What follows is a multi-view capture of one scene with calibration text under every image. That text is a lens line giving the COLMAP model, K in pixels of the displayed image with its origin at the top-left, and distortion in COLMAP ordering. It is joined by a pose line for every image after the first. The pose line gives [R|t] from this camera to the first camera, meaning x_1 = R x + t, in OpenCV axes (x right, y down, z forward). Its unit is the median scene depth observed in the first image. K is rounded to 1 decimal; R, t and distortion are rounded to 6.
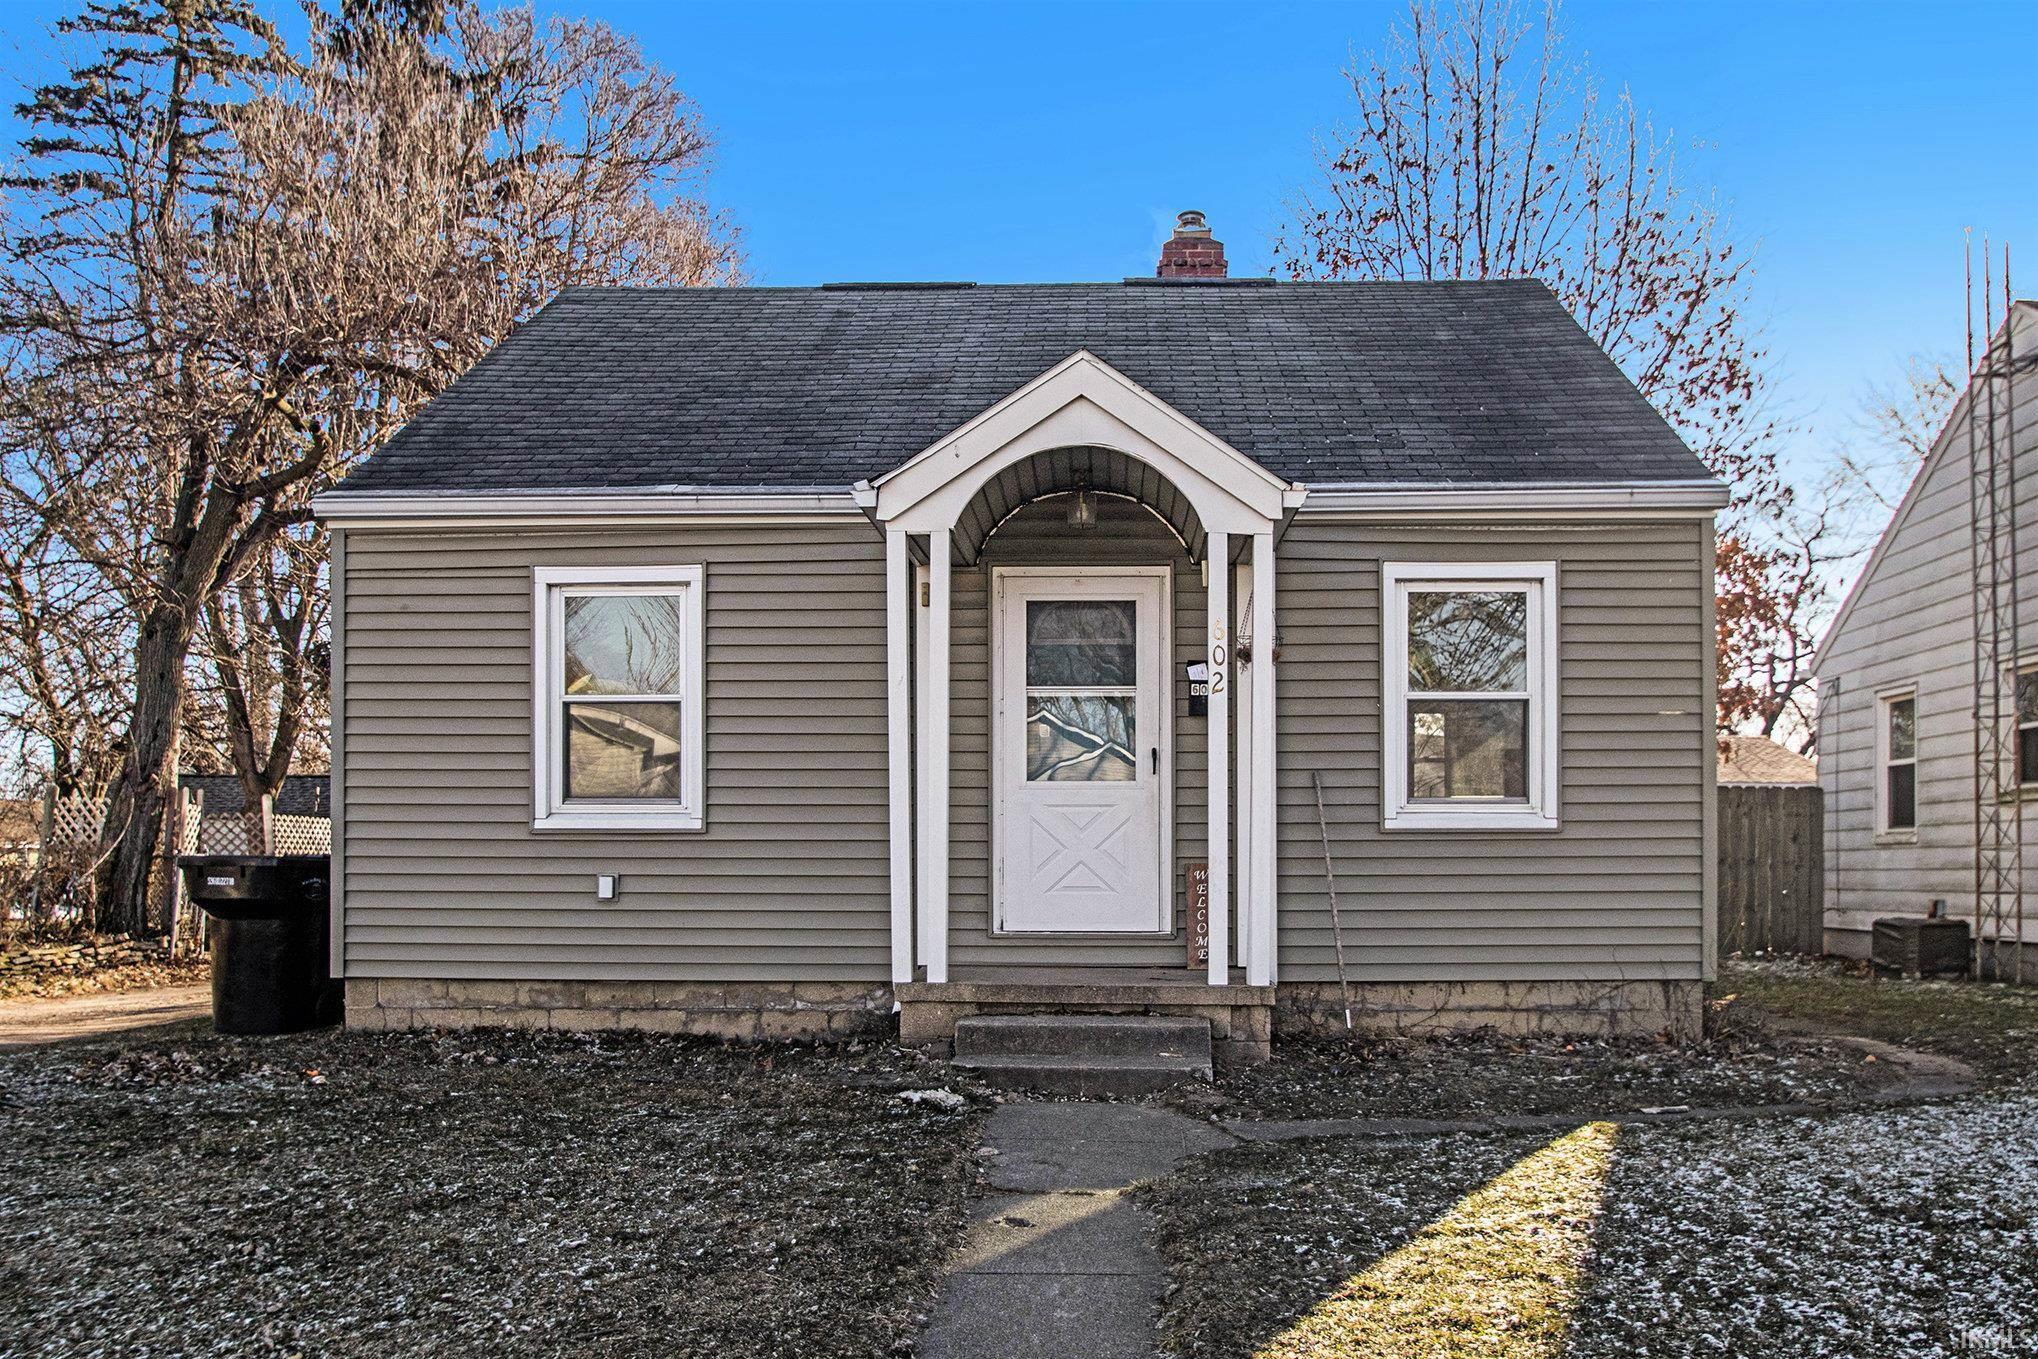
lens RADIAL K [[1528.5, 0, 1018.8], [0, 1528.5, 774.0], [0, 0, 1]] dist [-0.019932, -0.000920]
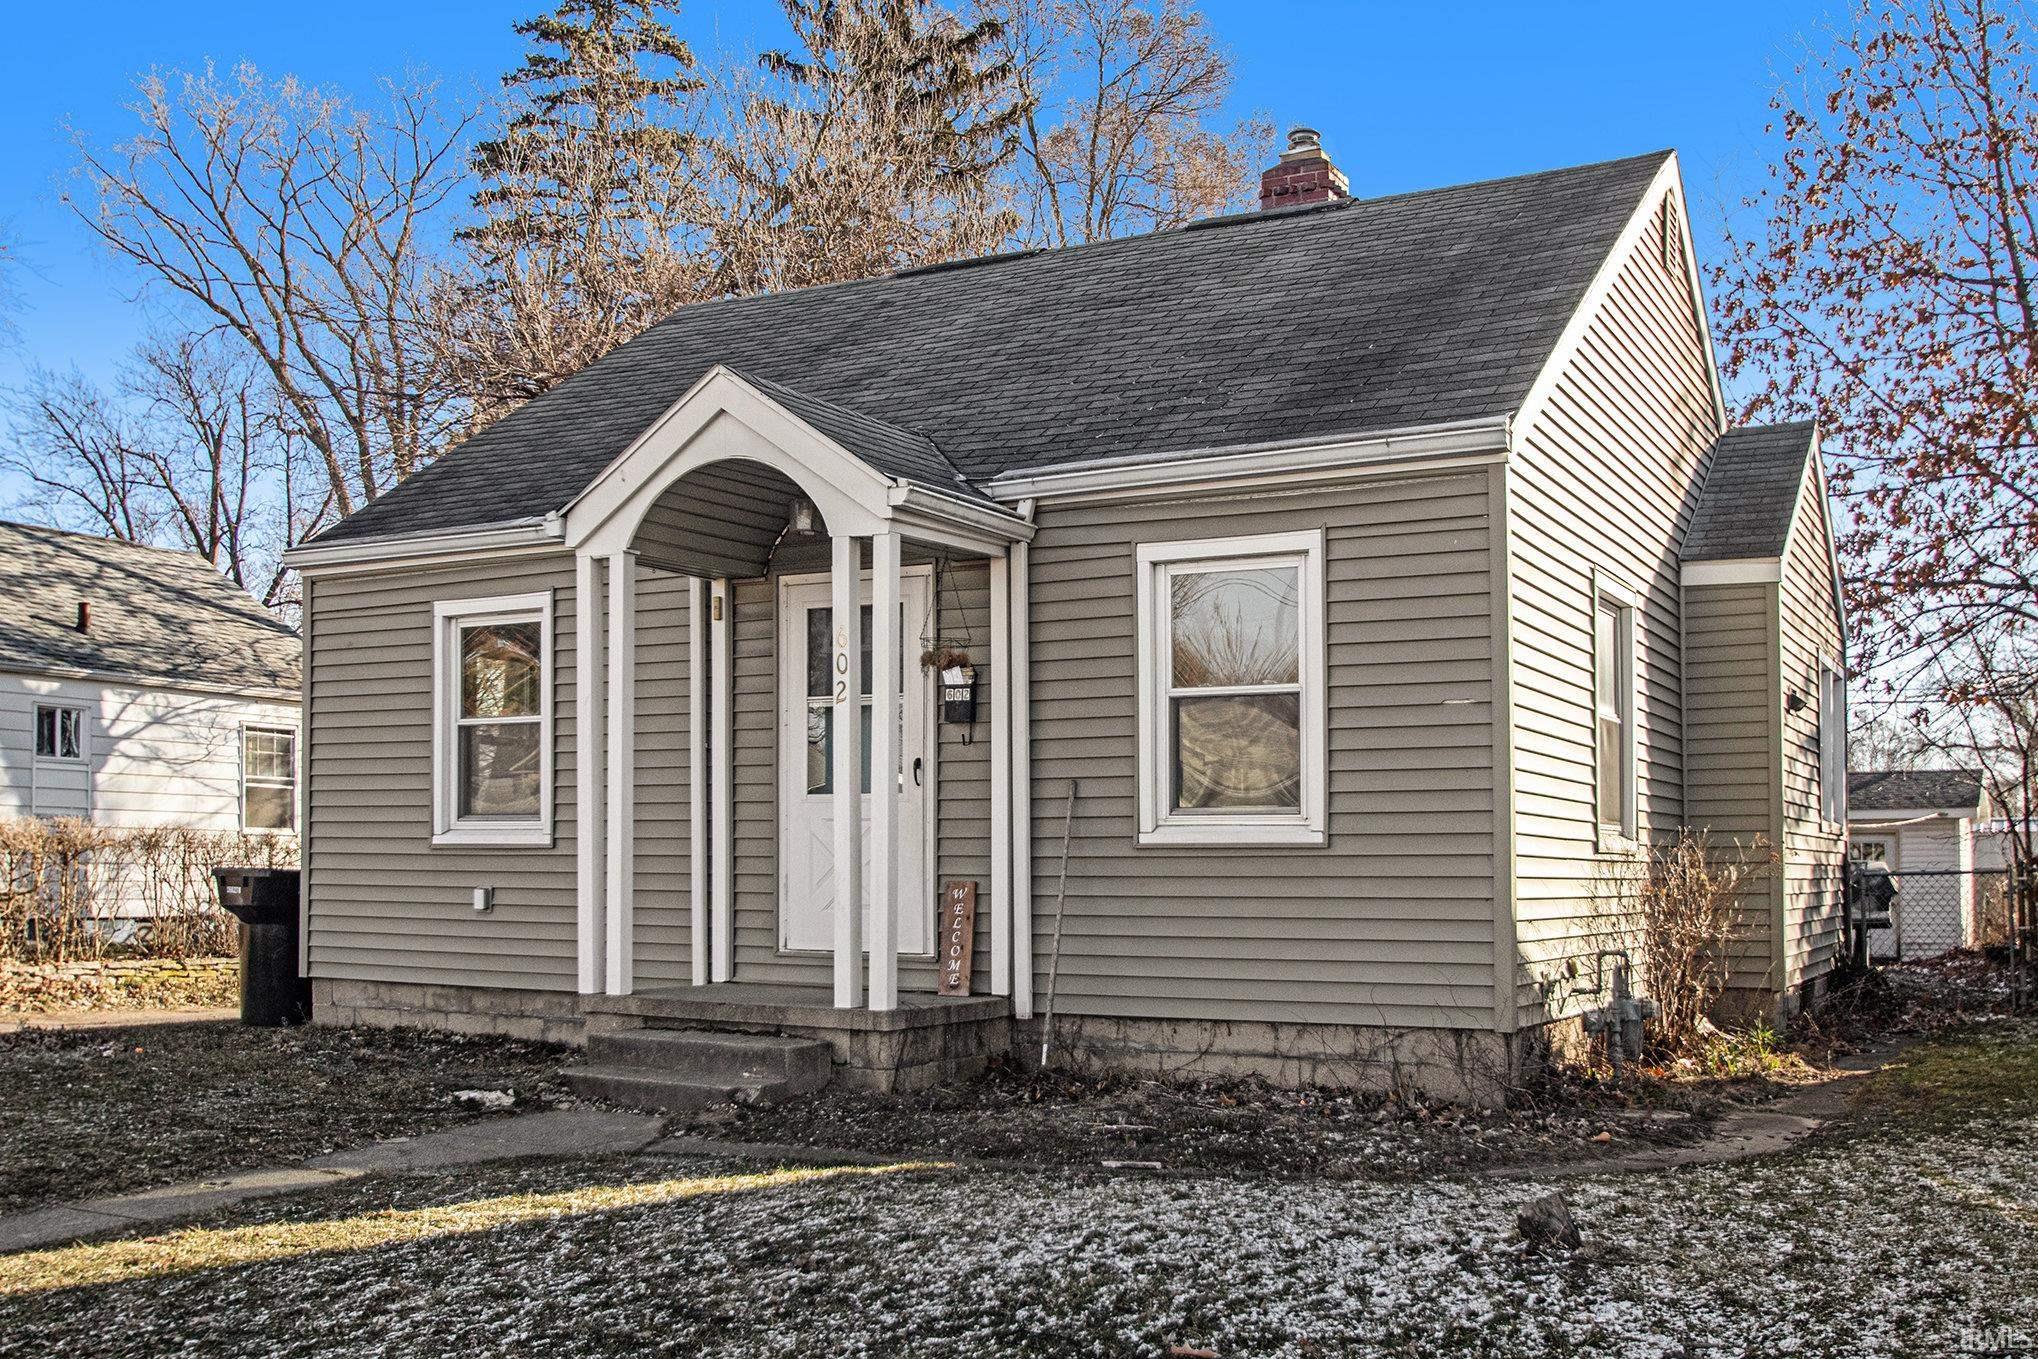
lens RADIAL K [[1874.1, 0, 1020.0], [0, 1874.1, 686.1], [0, 0, 1]] dist [-0.045141, 0.000000]
pose [[0.902327, -0.036830, -0.429475, 0.644294], [0.016517, 0.998566, -0.050930, -0.001286], [0.430735, 0.038862, 0.901641, -0.013271]]
